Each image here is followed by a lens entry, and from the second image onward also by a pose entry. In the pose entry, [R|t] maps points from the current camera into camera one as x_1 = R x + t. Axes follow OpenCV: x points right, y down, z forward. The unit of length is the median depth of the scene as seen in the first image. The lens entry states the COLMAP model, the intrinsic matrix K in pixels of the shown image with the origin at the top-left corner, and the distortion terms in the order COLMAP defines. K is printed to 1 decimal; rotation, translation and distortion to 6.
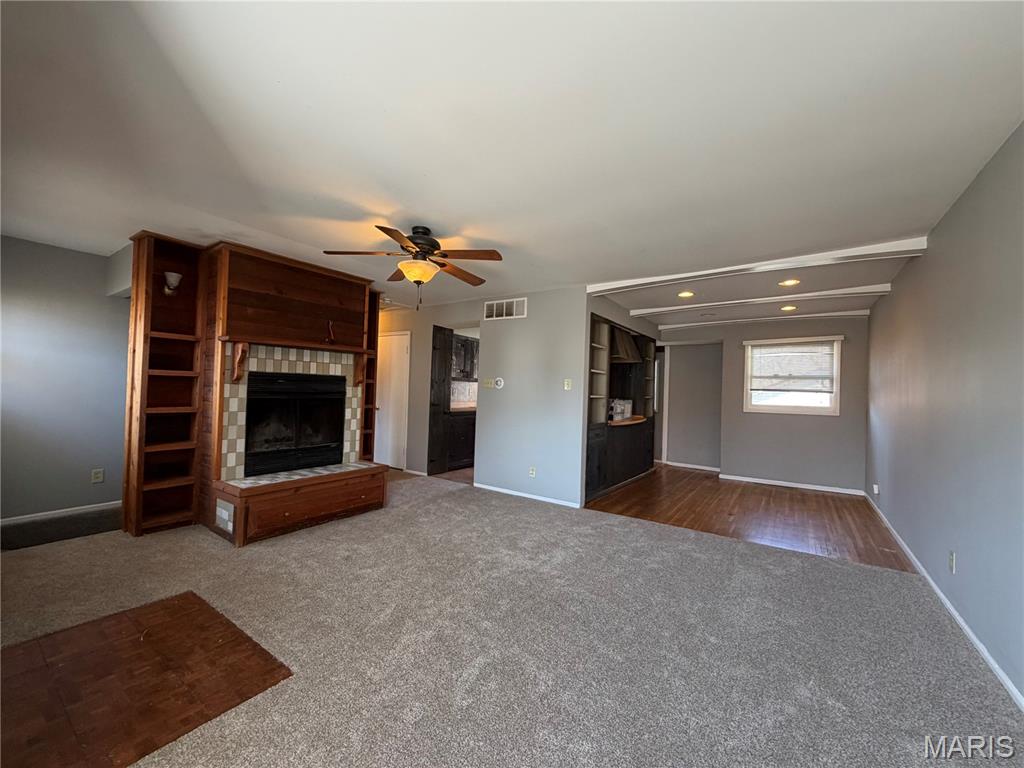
lens RADIAL K [[406.7, 0, 510.0], [0, 406.7, 383.9], [0, 0, 1]] dist [-0.001512, -0.000269]
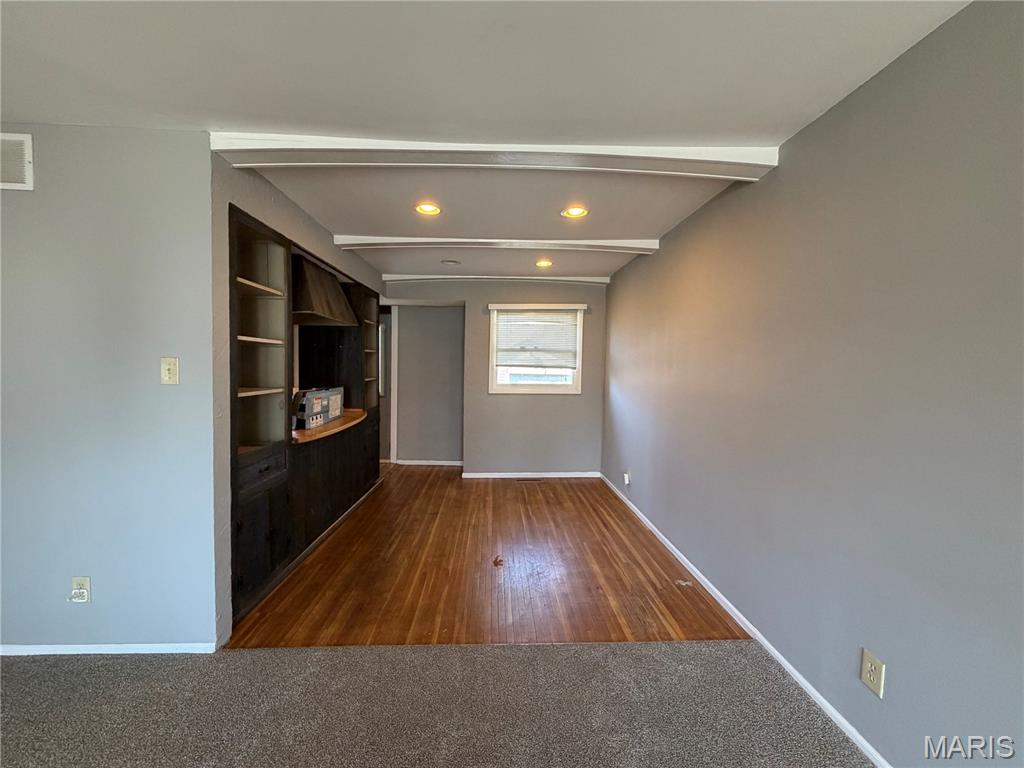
lens RADIAL K [[406.7, 0, 508.2], [0, 406.7, 382.6], [0, 0, 1]] dist [-0.001512, -0.000269]
pose [[0.797914, -0.044711, 0.601111, 0.156307], [-0.002340, 0.997008, 0.077264, -0.018399], [-0.602767, -0.063057, 0.795422, 0.430245]]
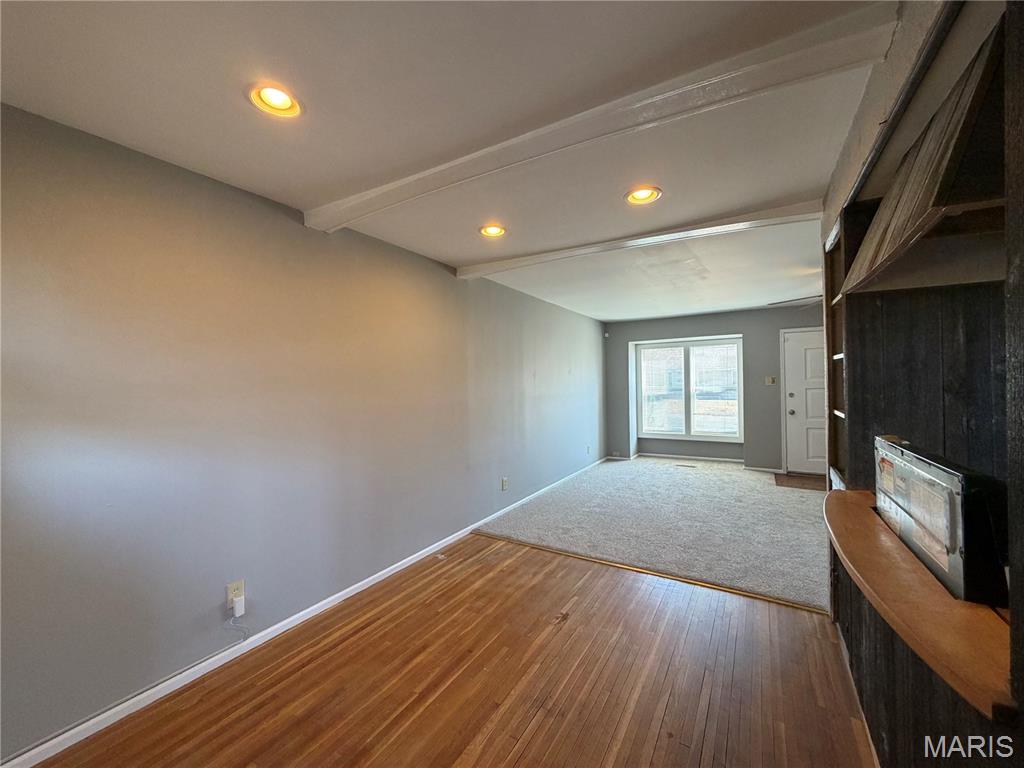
lens RADIAL K [[406.7, 0, 514.8], [0, 406.7, 383.0], [0, 0, 1]] dist [-0.001512, -0.000269]
pose [[-0.997329, -0.014759, -0.071530, 0.572854], [-0.013519, 0.999750, -0.017784, 0.009948], [0.071774, -0.016769, -0.997280, 1.360844]]
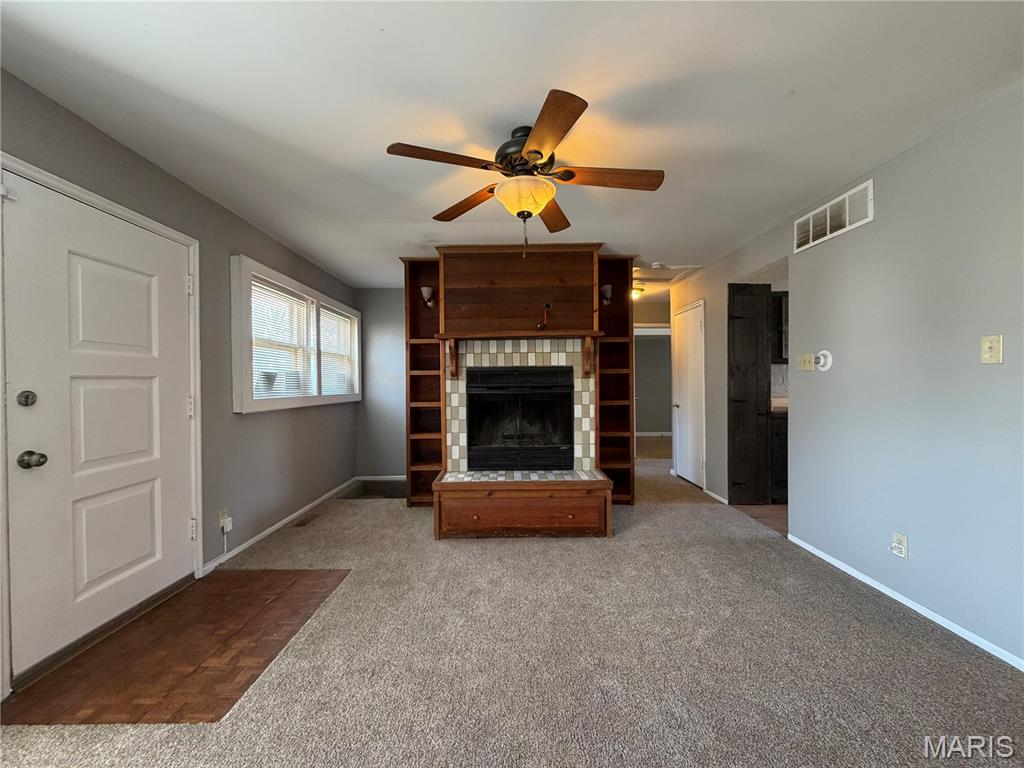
lens RADIAL K [[406.7, 0, 510.9], [0, 406.7, 383.2], [0, 0, 1]] dist [-0.001512, -0.000269]
pose [[0.573870, -0.033729, -0.818252, 0.181775], [0.038348, 0.999162, -0.014292, 0.020217], [0.818048, -0.023177, 0.574682, 0.363613]]
